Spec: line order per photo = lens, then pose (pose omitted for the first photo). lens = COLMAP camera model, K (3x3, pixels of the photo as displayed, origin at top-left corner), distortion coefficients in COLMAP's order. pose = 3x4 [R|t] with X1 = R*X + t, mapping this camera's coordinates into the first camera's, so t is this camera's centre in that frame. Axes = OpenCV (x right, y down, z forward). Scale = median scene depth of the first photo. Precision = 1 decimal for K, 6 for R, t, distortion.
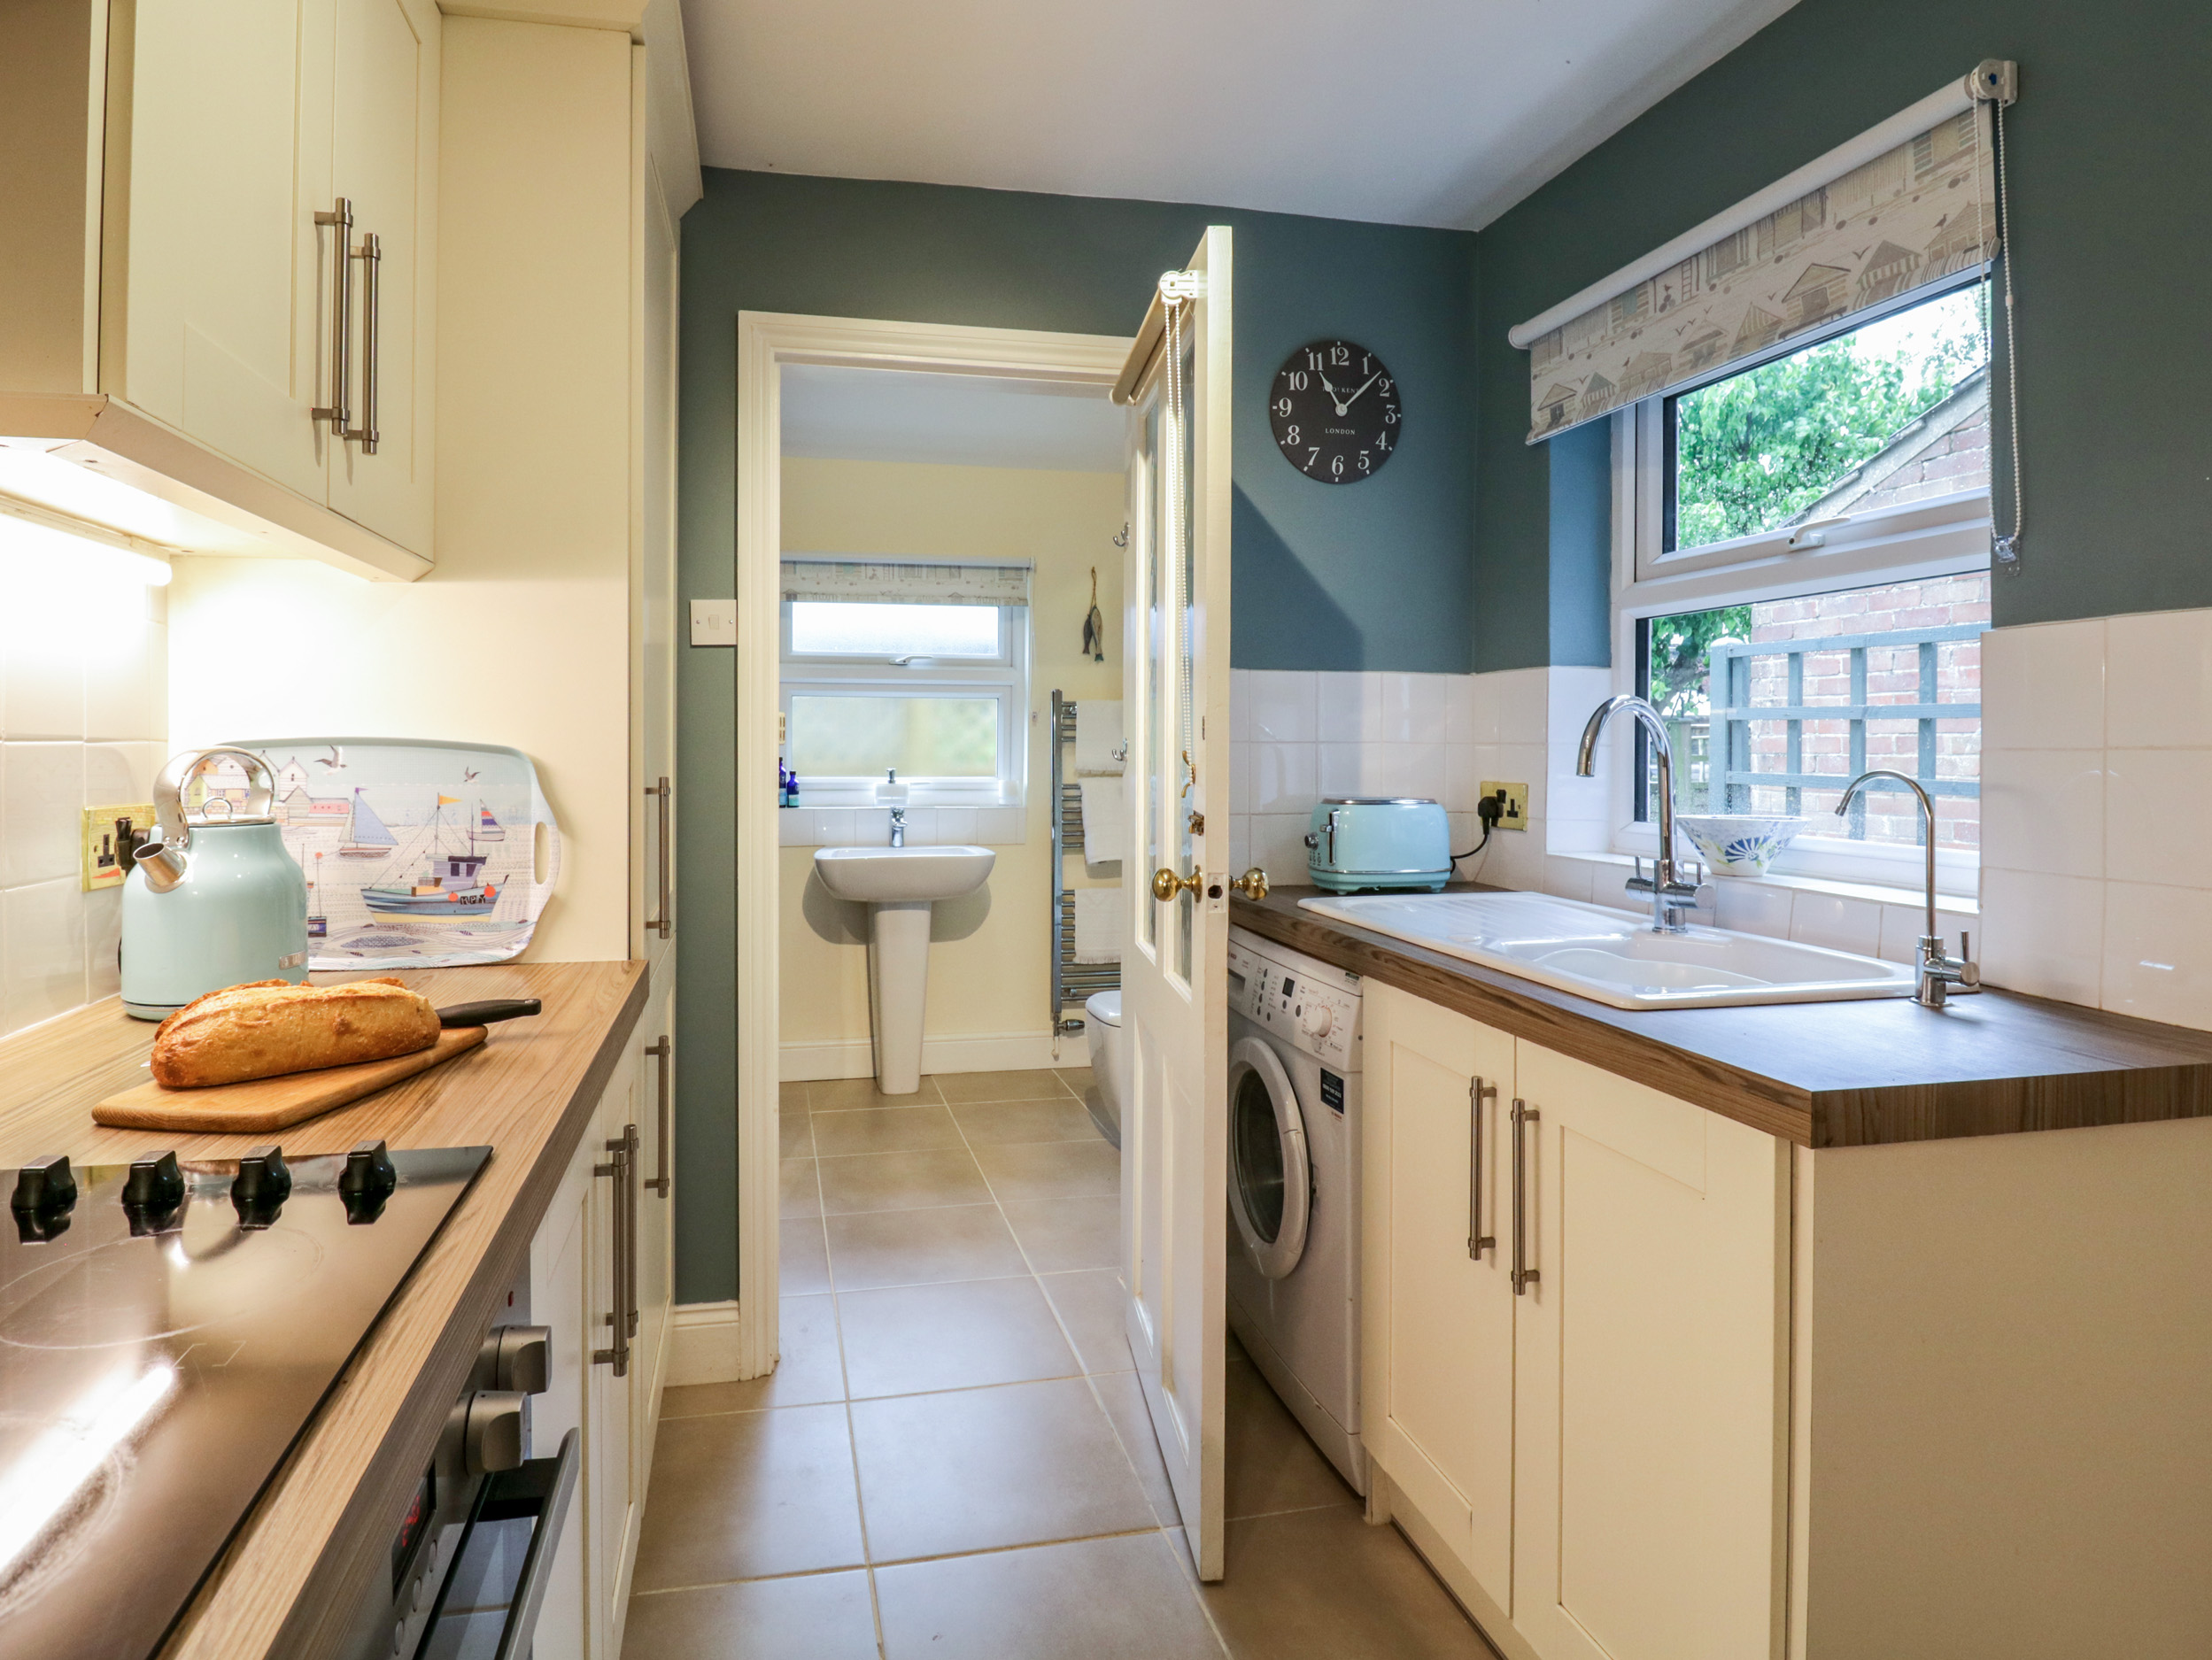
lens RADIAL K [[1218.6, 0, 1014.8], [0, 1218.6, 751.7], [0, 0, 1]] dist [-0.003270, -0.003500]
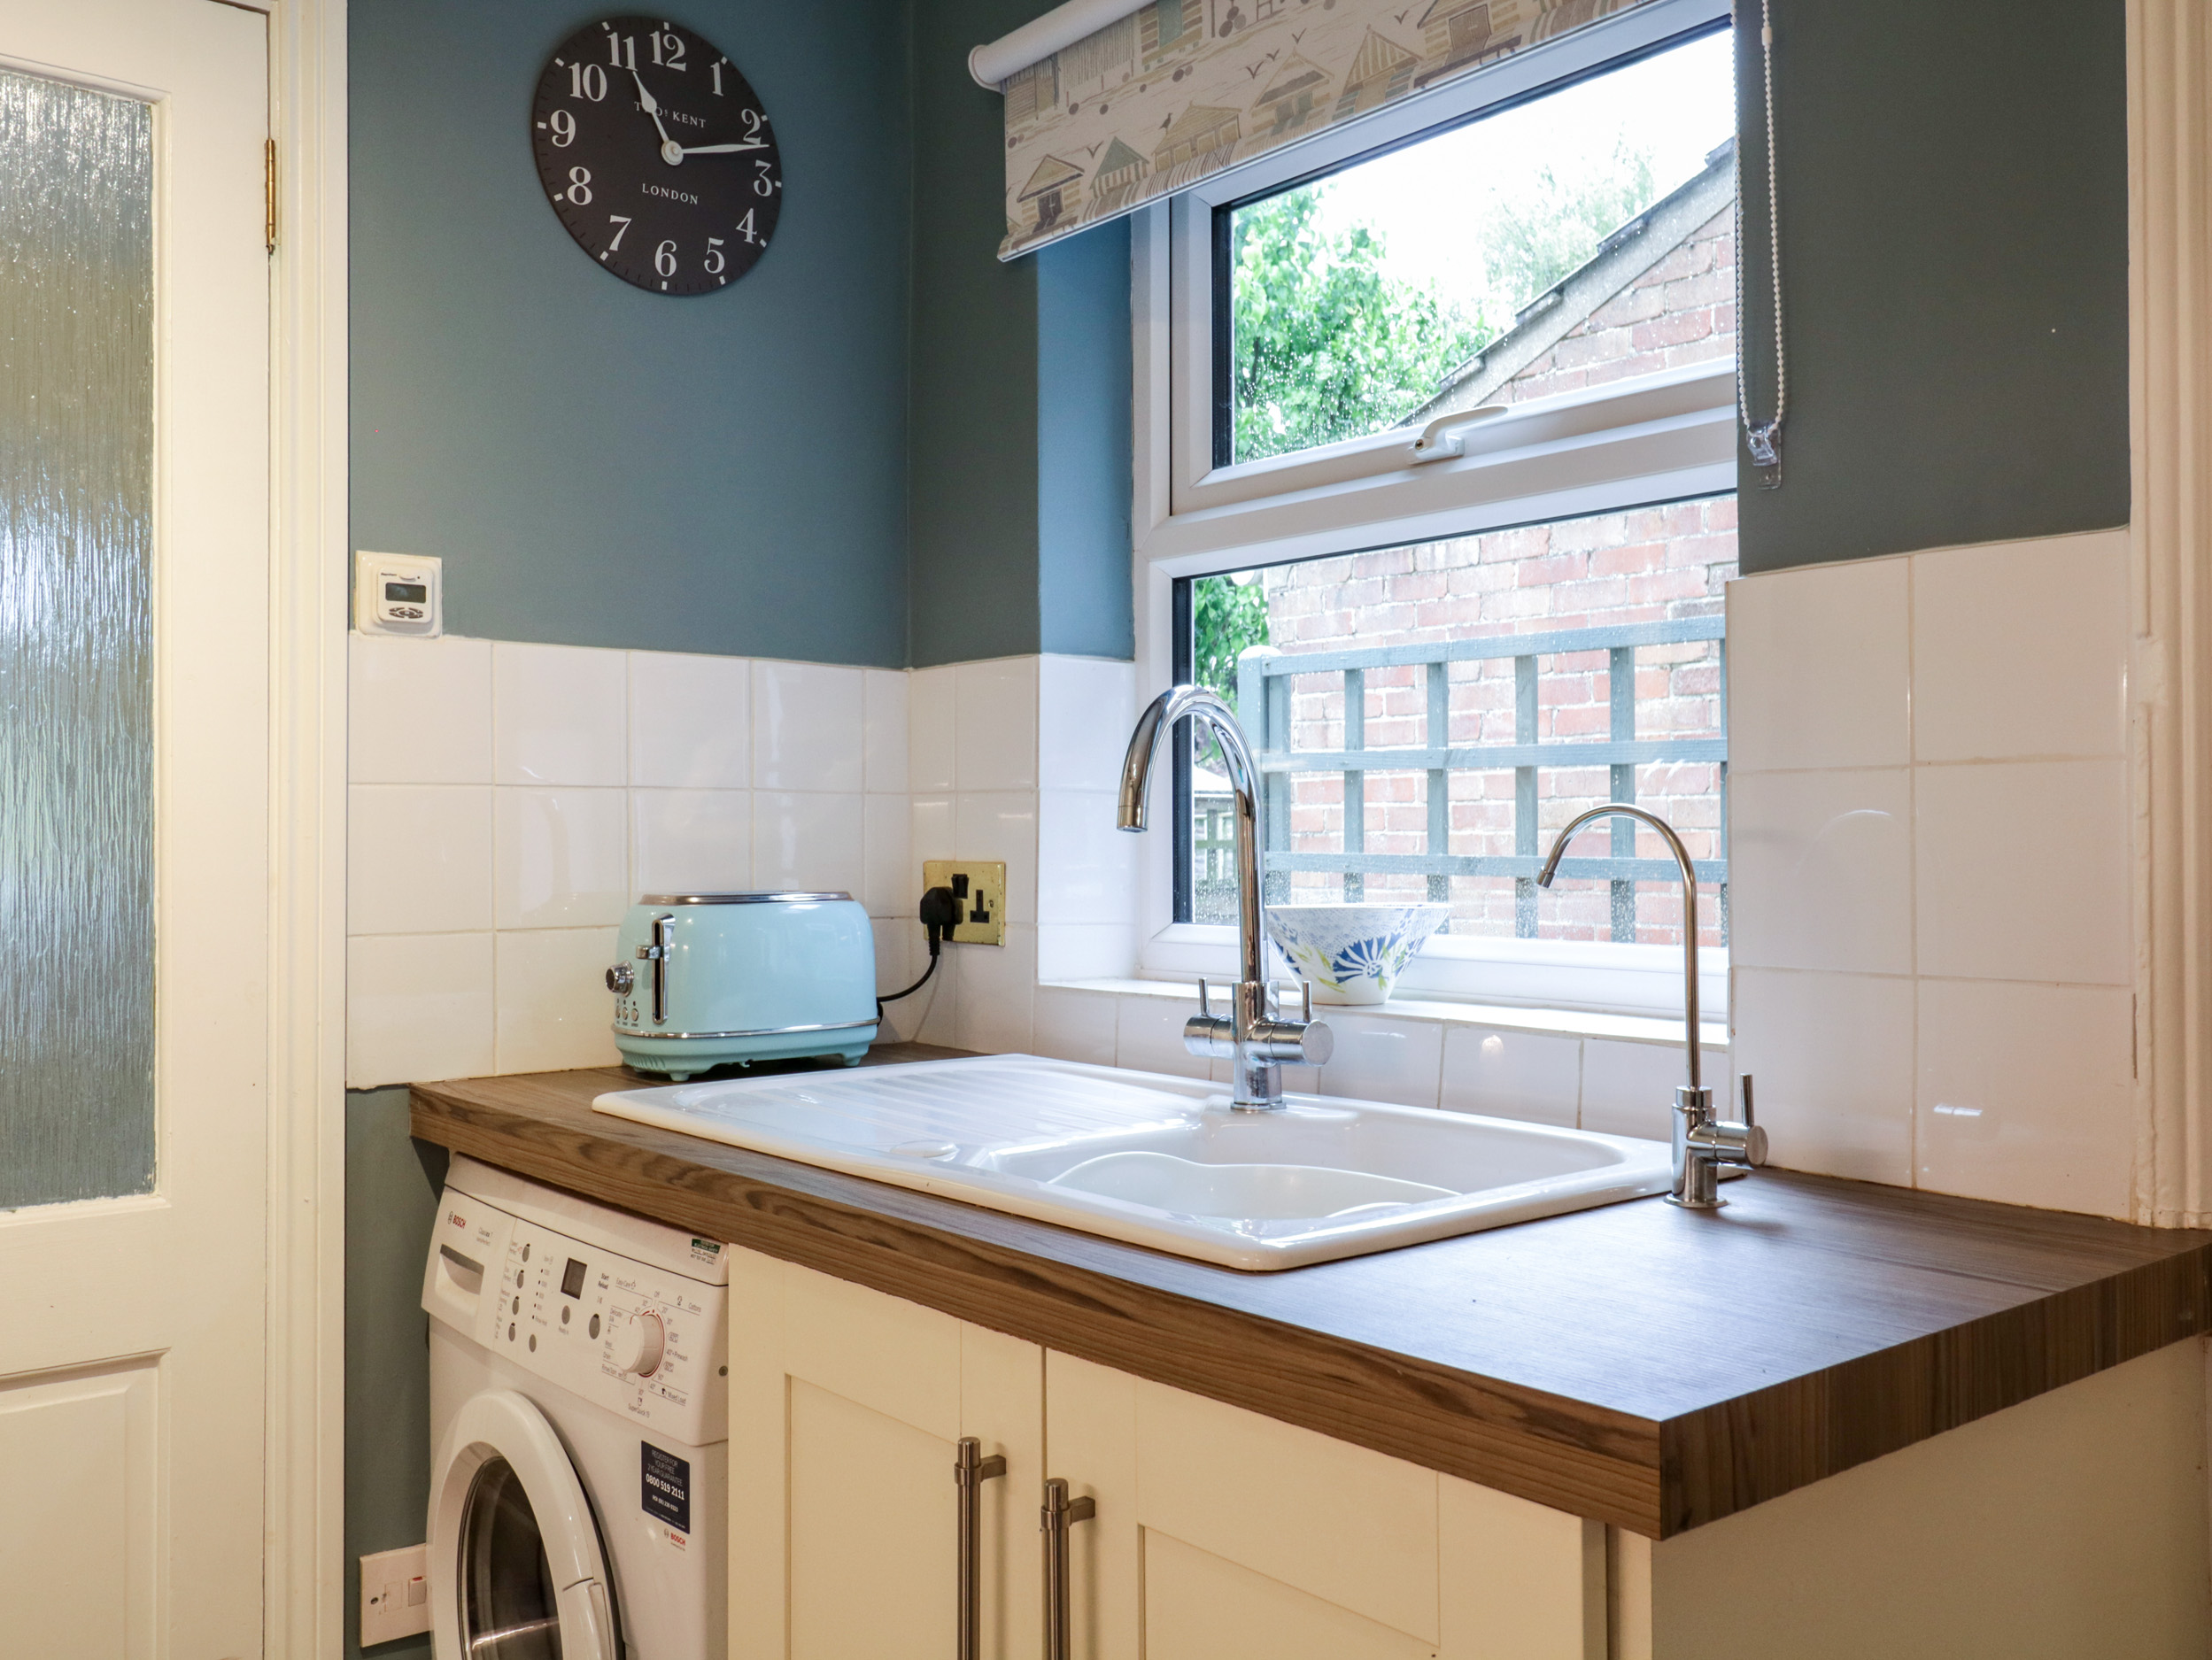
lens RADIAL K [[1948.9, 0, 1130.1], [0, 1948.9, 821.3], [0, 0, 1]] dist [0.006455, -0.002830]
pose [[0.878807, -0.000829, 0.477177, 0.047936], [0.008812, 0.999856, -0.014492, 0.024041], [-0.477097, 0.016940, 0.878688, 0.205208]]
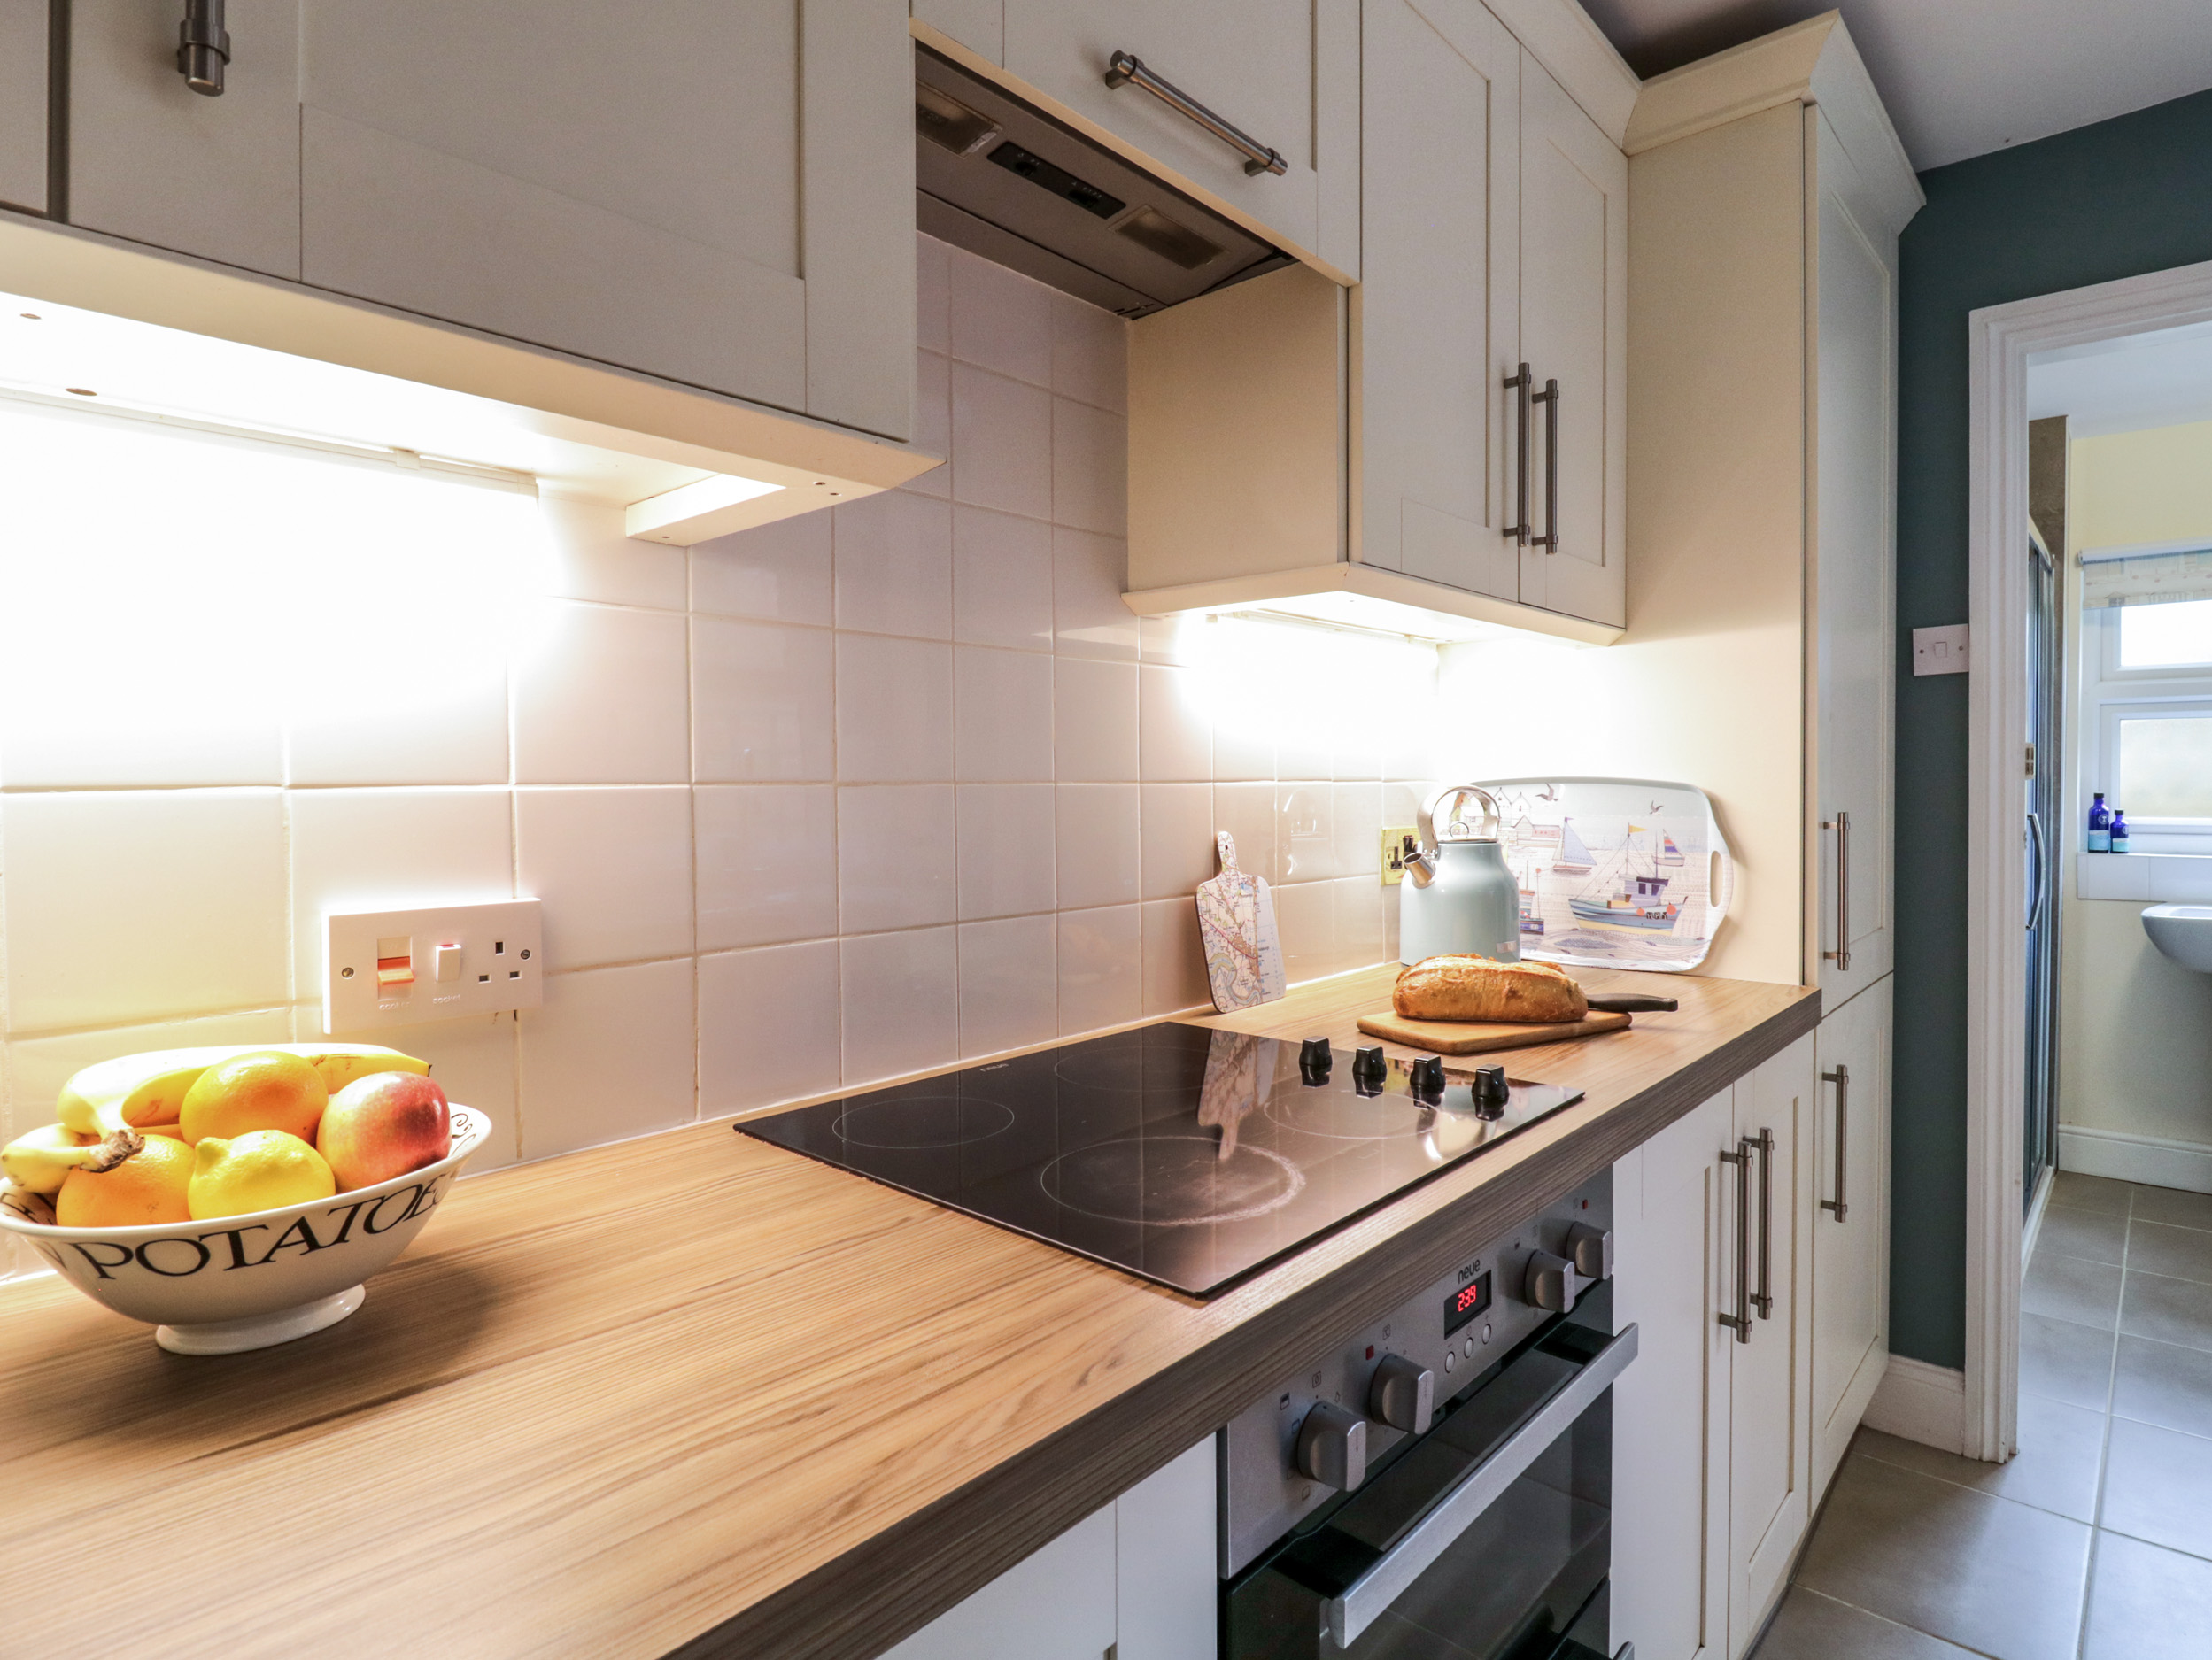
lens RADIAL K [[1198.6, 0, 1127.5], [0, 1198.6, 806.9], [0, 0, 1]] dist [-0.014862, -0.001427]
pose [[0.598626, 0.008320, -0.800986, 0.122406], [0.003718, 0.999906, 0.013165, 0.001028], [0.801020, -0.010859, 0.598539, -0.061360]]
